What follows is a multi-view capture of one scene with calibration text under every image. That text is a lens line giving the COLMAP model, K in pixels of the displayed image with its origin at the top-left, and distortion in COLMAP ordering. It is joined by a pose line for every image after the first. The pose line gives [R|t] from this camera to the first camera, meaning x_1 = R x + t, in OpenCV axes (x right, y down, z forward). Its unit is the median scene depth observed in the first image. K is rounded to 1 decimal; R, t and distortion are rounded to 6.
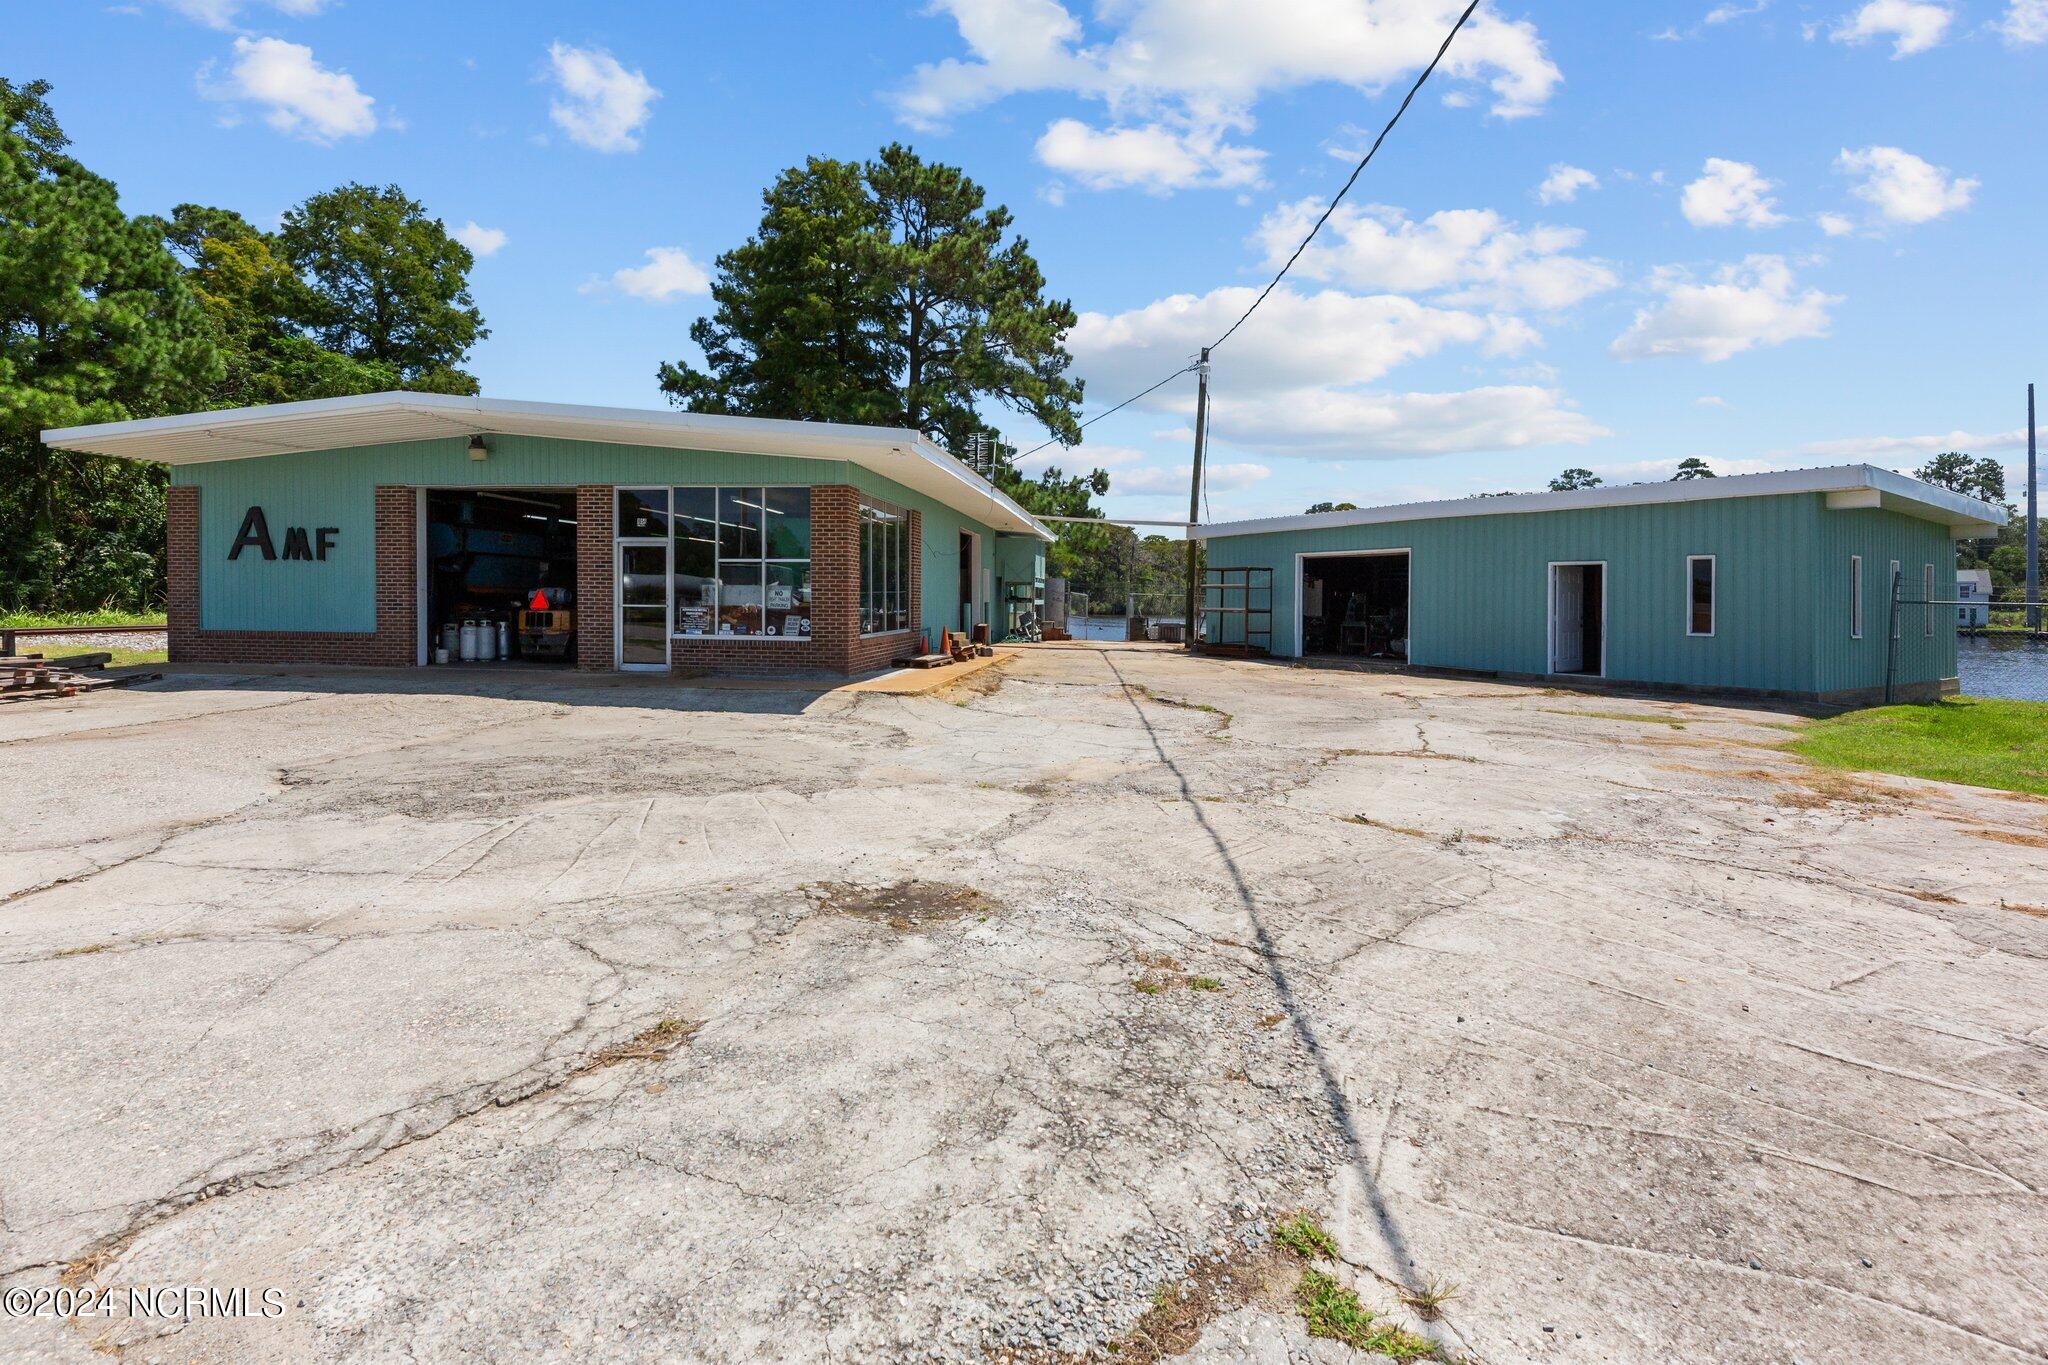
lens RADIAL K [[972.0, 0, 1029.4], [0, 972.0, 601.3], [0, 0, 1]] dist [0.000592, 0.000137]
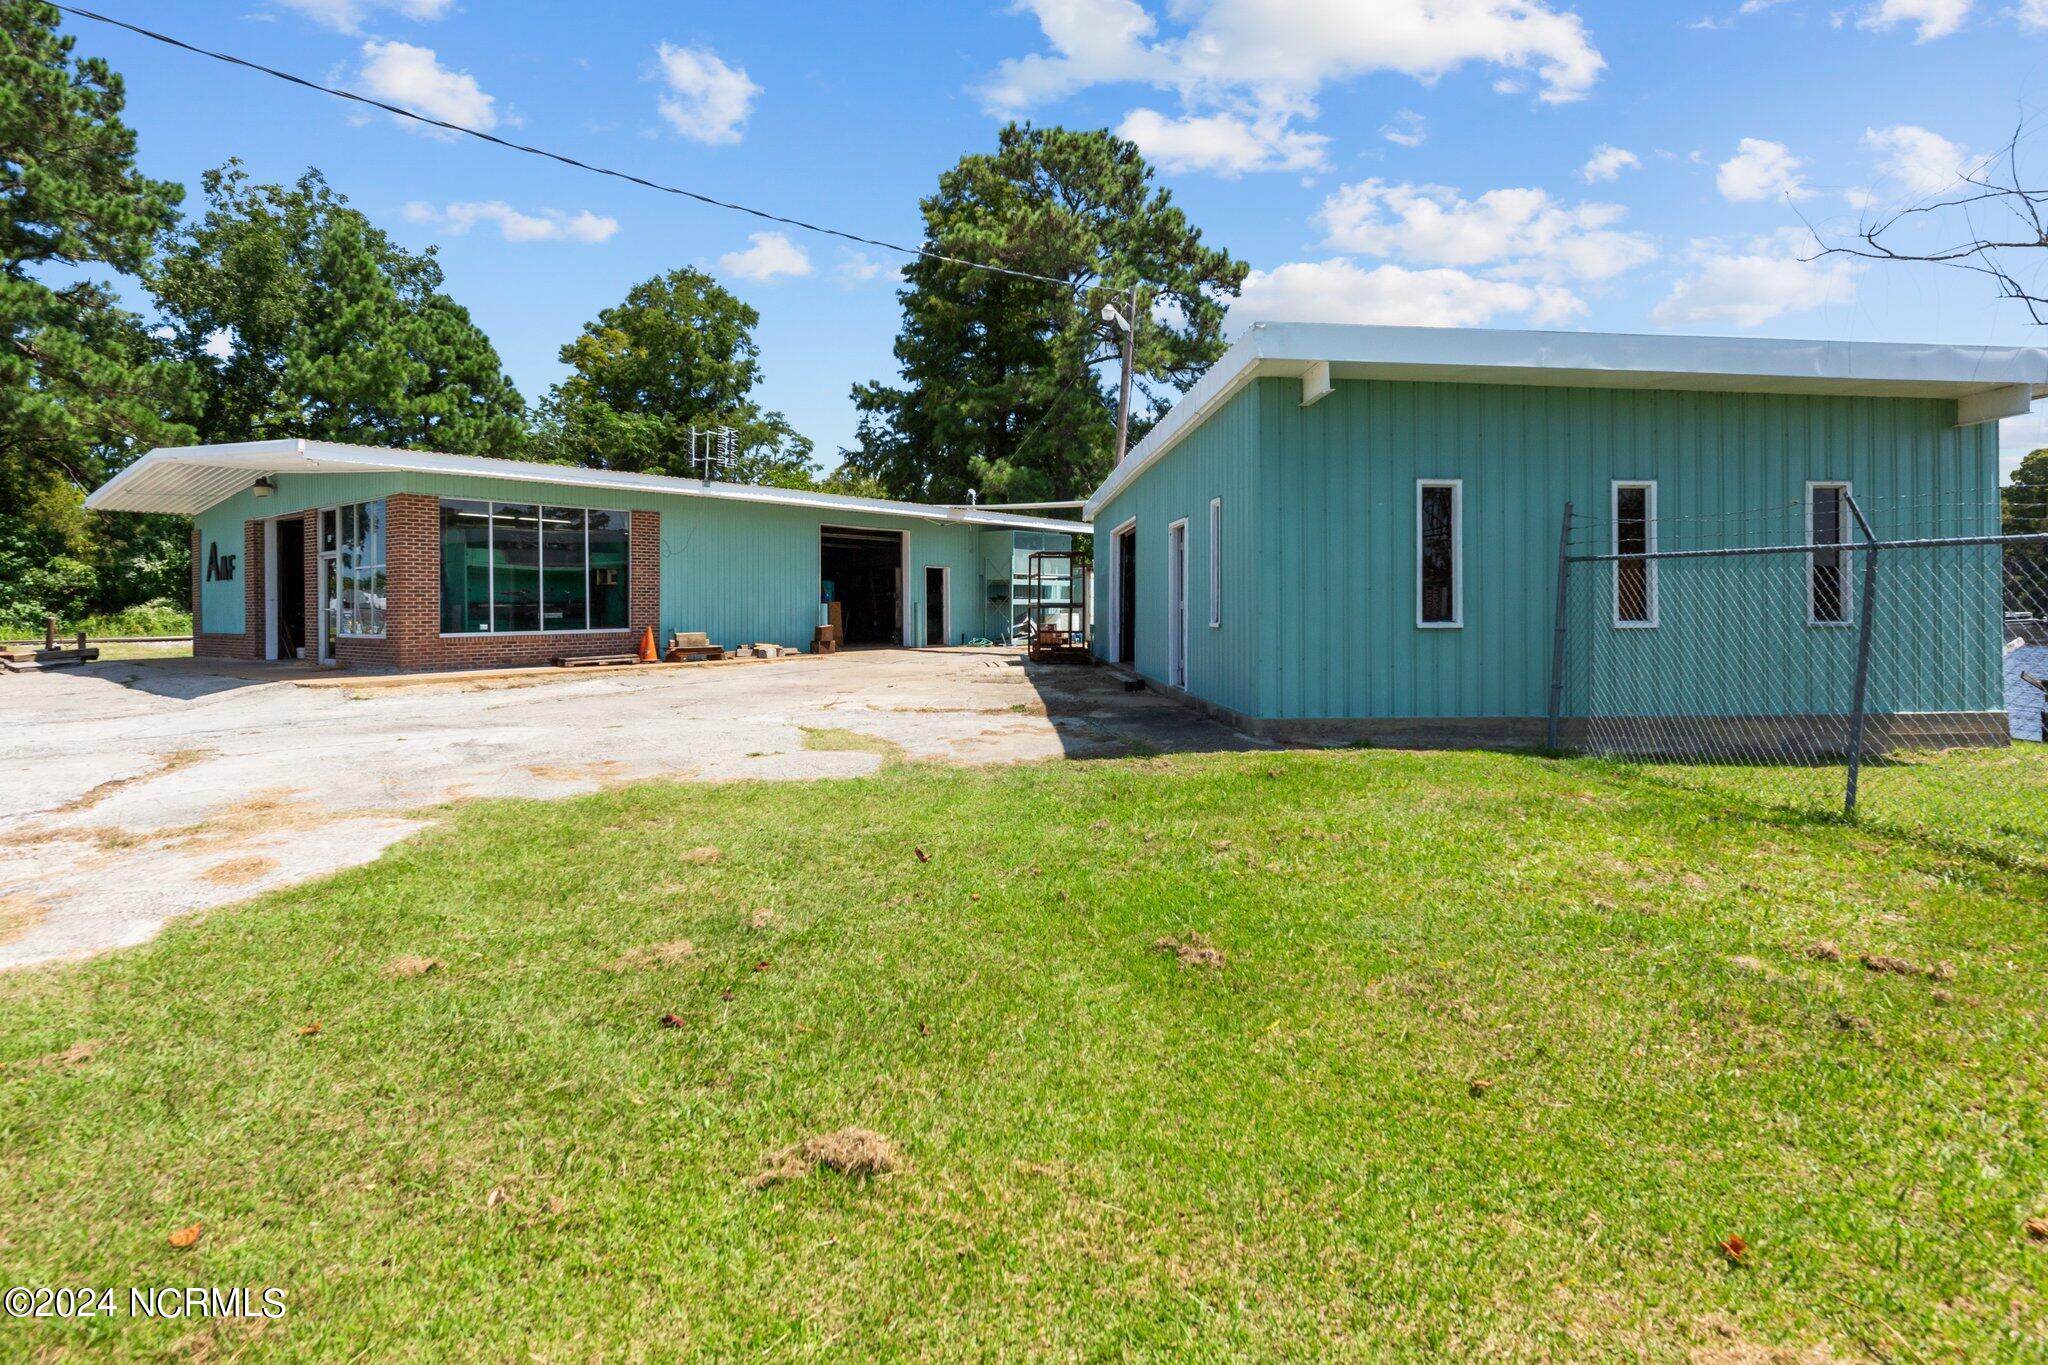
lens RADIAL K [[1014.5, 0, 1051.8], [0, 1014.5, 622.4], [0, 0, 1]] dist [-0.000830, 0.000290]
pose [[0.858819, -0.011030, -0.512160, 0.624765], [0.017986, 0.999801, 0.008627, 0.016417], [0.511963, -0.016620, 0.858847, 0.252629]]
